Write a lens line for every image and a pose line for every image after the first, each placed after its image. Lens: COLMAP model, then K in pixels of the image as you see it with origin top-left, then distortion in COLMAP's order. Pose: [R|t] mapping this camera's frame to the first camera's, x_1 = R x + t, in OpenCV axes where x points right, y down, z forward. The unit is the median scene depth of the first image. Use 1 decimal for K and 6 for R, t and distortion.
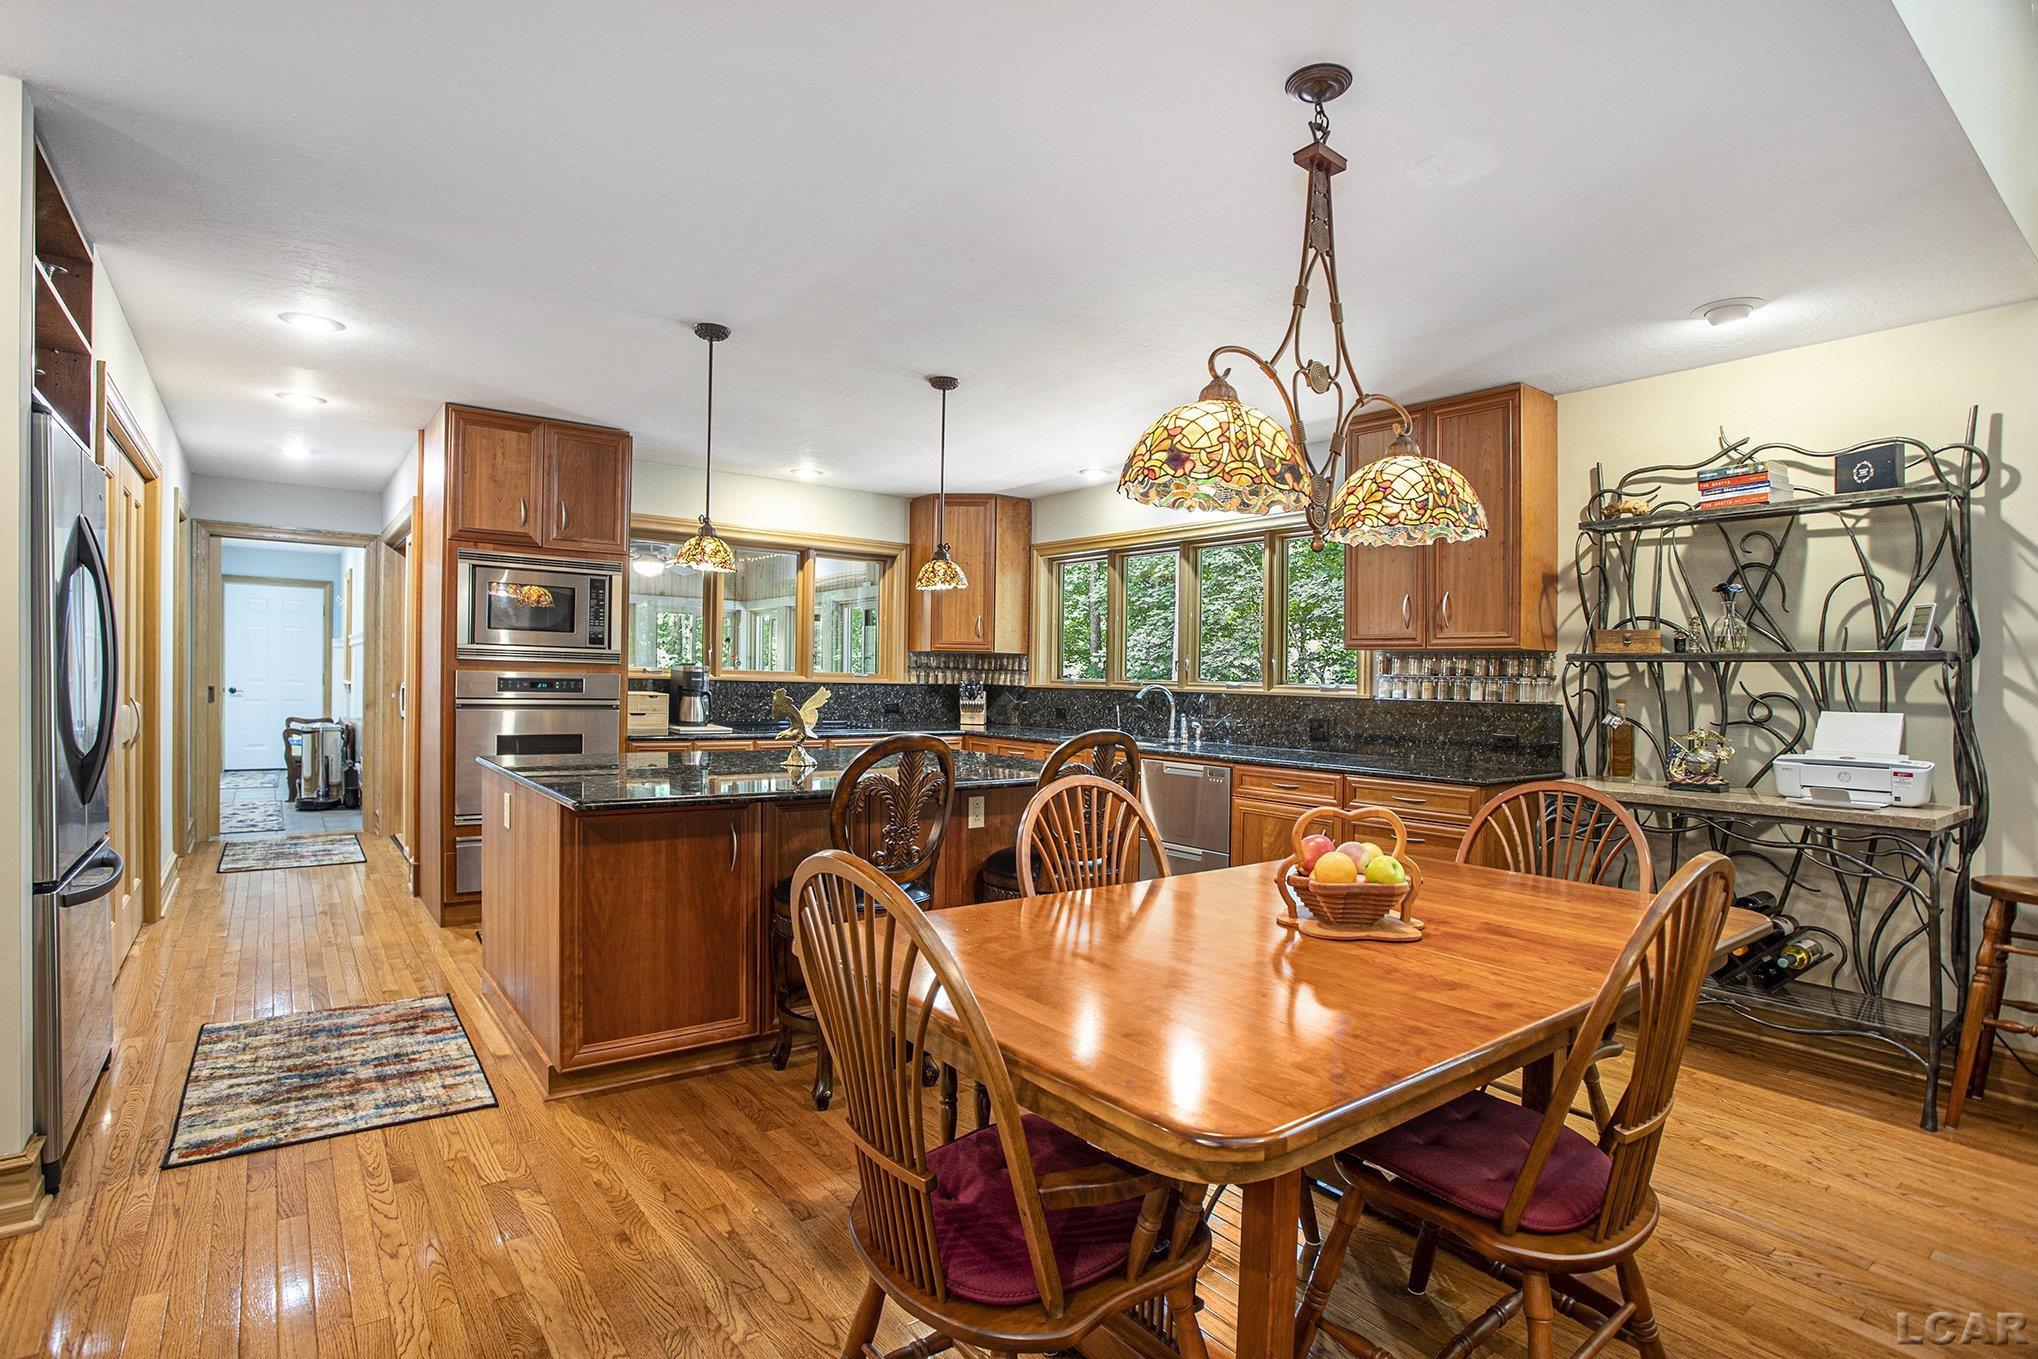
lens RADIAL K [[996.0, 0, 1022.0], [0, 996.0, 675.8], [0, 0, 1]] dist [-0.001723, 0.000982]
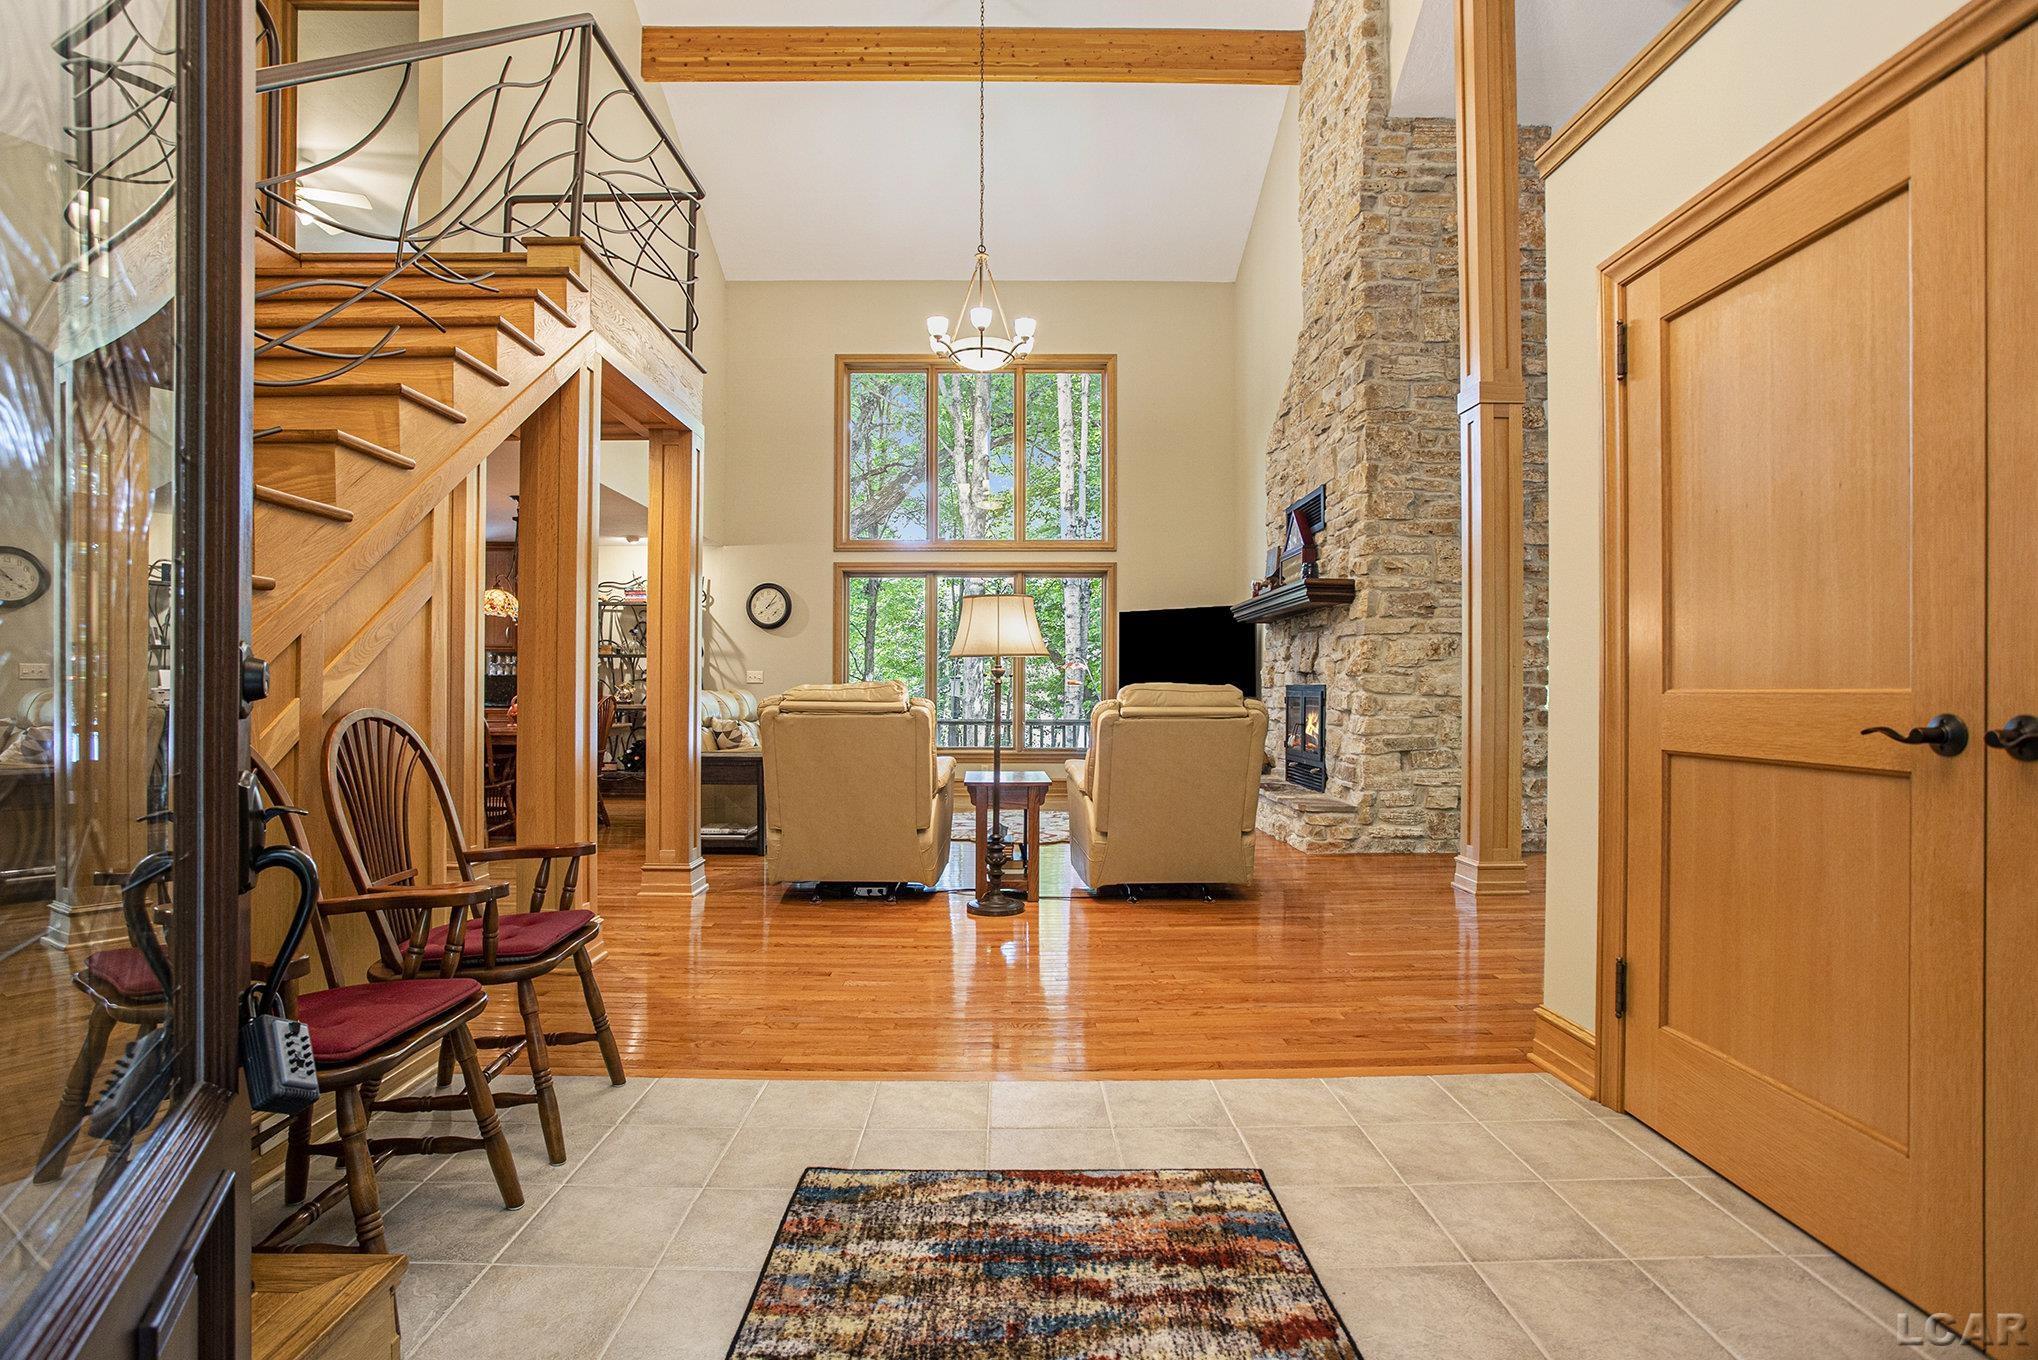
lens RADIAL K [[996.0, 0, 1013.4], [0, 996.0, 680.0], [0, 0, 1]] dist [-0.001723, 0.000982]
pose [[0.595452, -0.005820, 0.803370, -0.843529], [0.006743, 0.999975, 0.002246, 0.046433], [-0.803363, 0.004080, 0.595476, -1.422042]]
